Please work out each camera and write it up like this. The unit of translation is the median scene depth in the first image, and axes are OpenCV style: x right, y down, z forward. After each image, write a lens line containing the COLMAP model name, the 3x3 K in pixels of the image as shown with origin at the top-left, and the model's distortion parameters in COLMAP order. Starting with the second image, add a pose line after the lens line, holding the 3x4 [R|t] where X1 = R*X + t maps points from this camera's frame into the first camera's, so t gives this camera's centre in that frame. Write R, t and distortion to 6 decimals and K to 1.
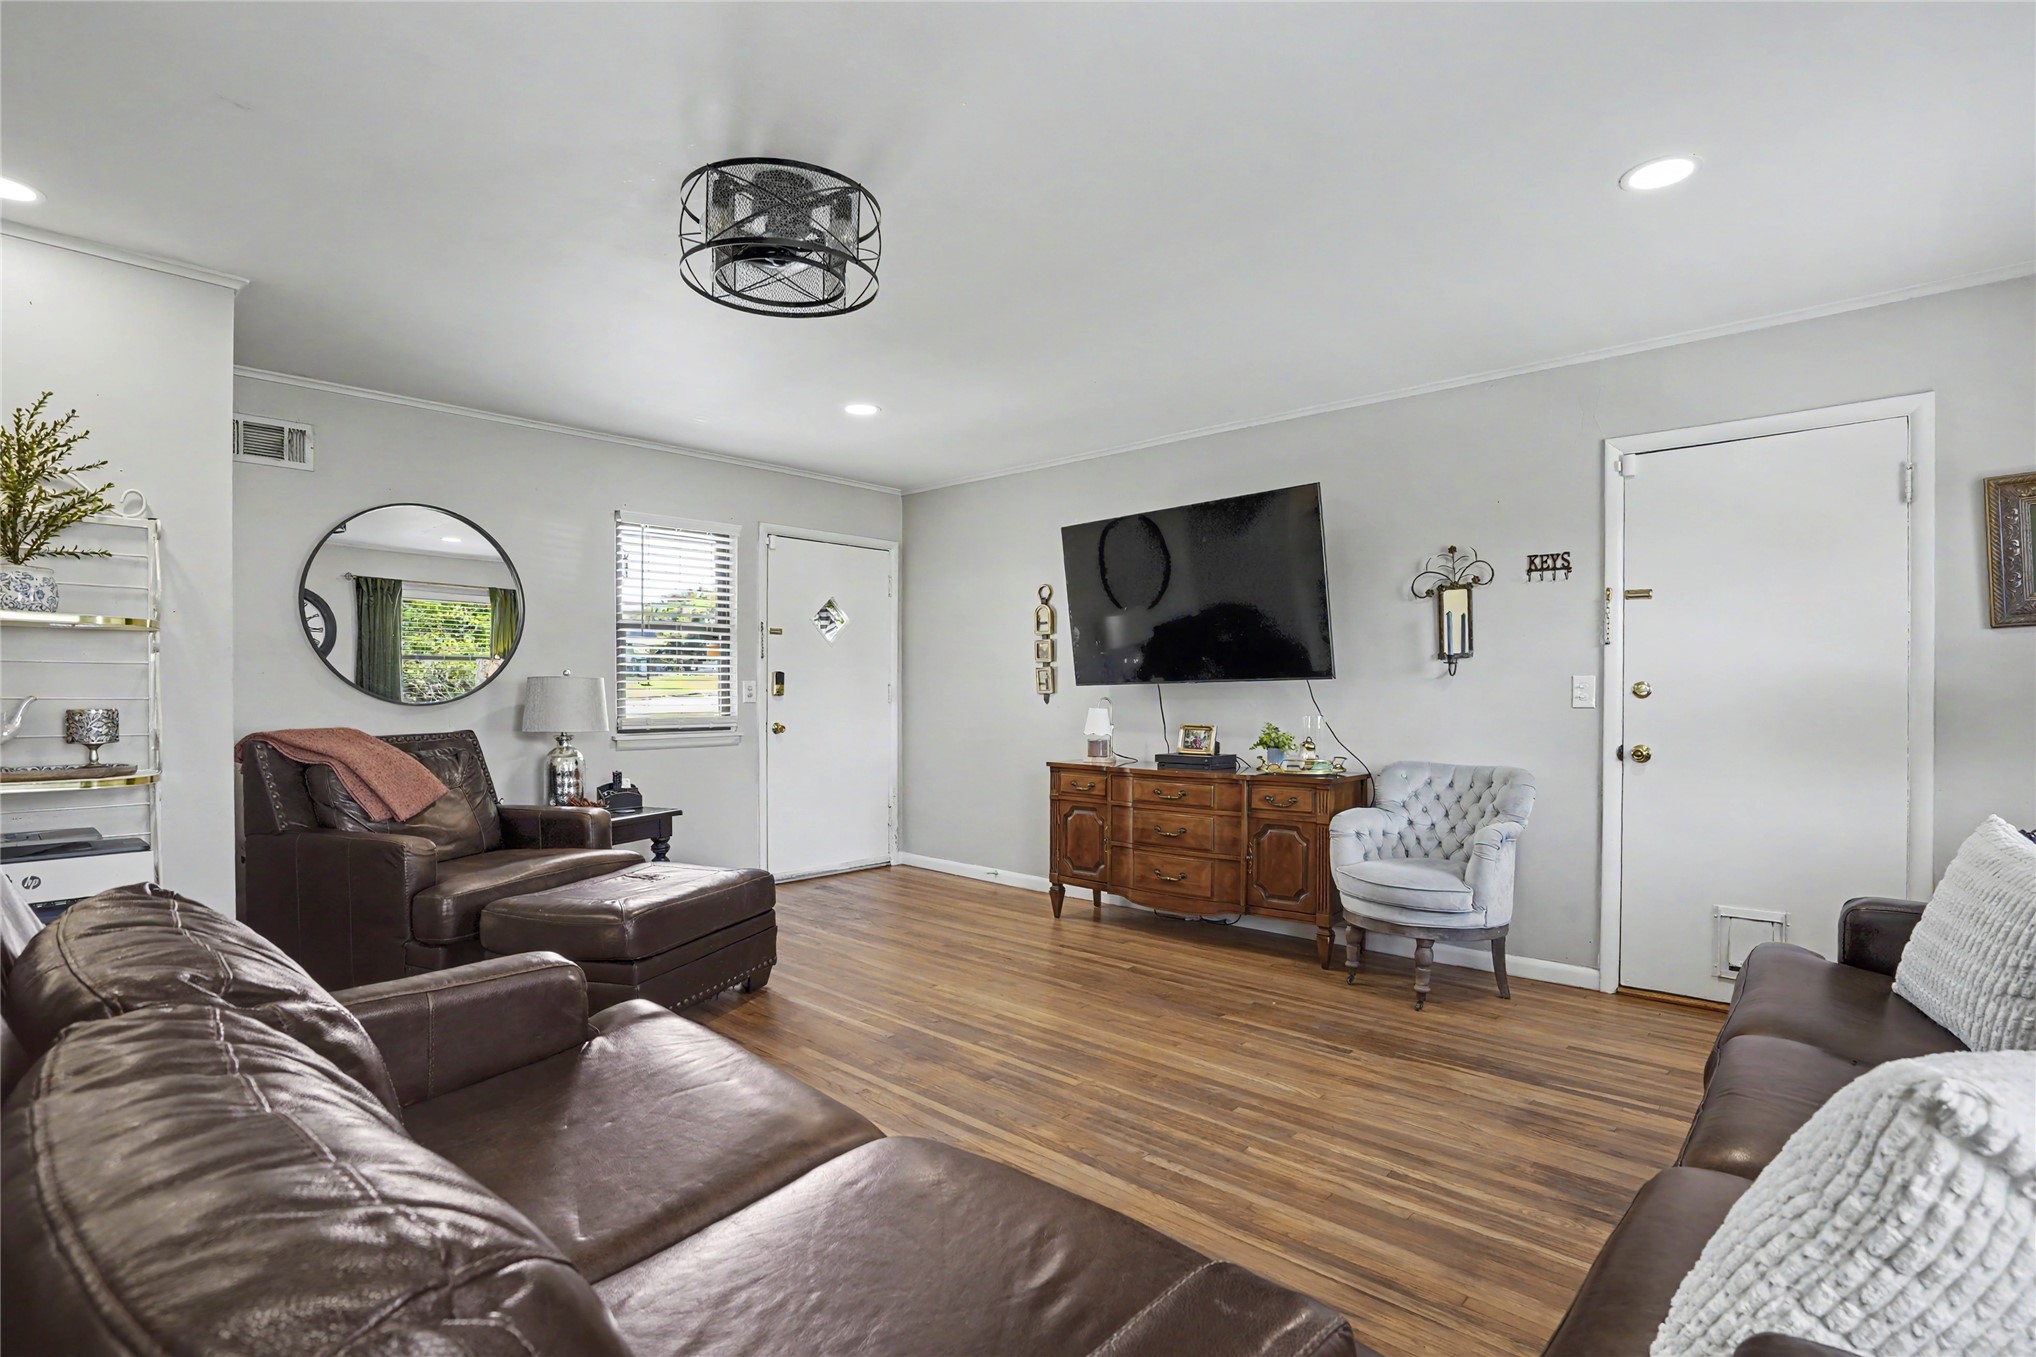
lens RADIAL K [[974.1, 0, 1020.9], [0, 974.1, 699.2], [0, 0, 1]] dist [-0.054968, 0.023506]
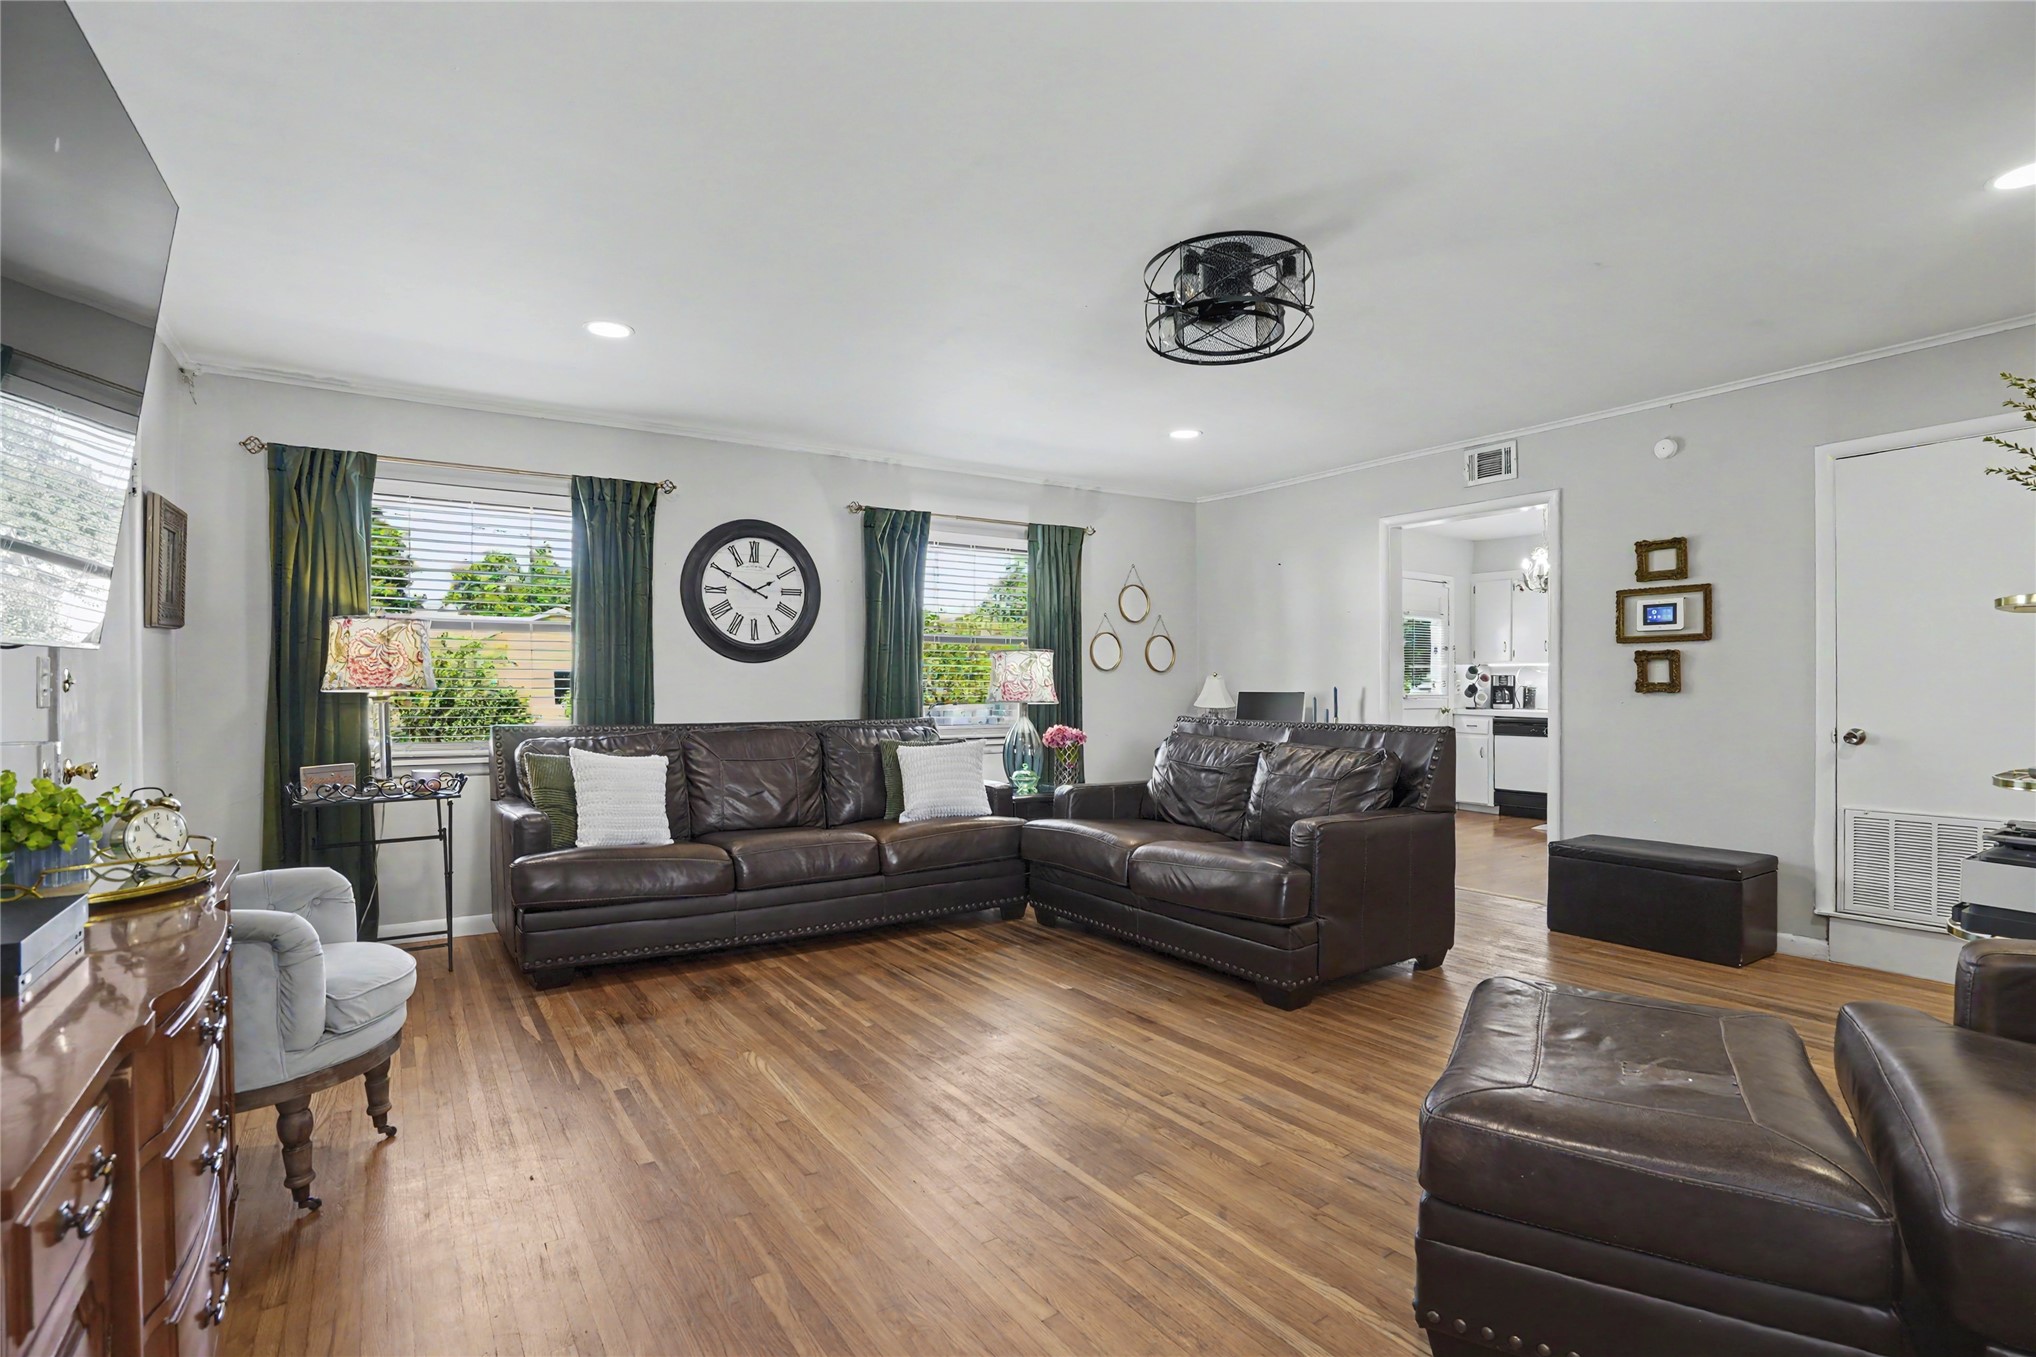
lens RADIAL K [[974.1, 0, 1044.8], [0, 974.1, 693.8], [0, 0, 1]] dist [-0.054968, 0.023506]
pose [[-0.977959, 0.000840, 0.208794, -0.167436], [0.003239, 0.999933, 0.011146, -0.004947], [-0.208770, 0.011576, -0.977896, 1.327920]]
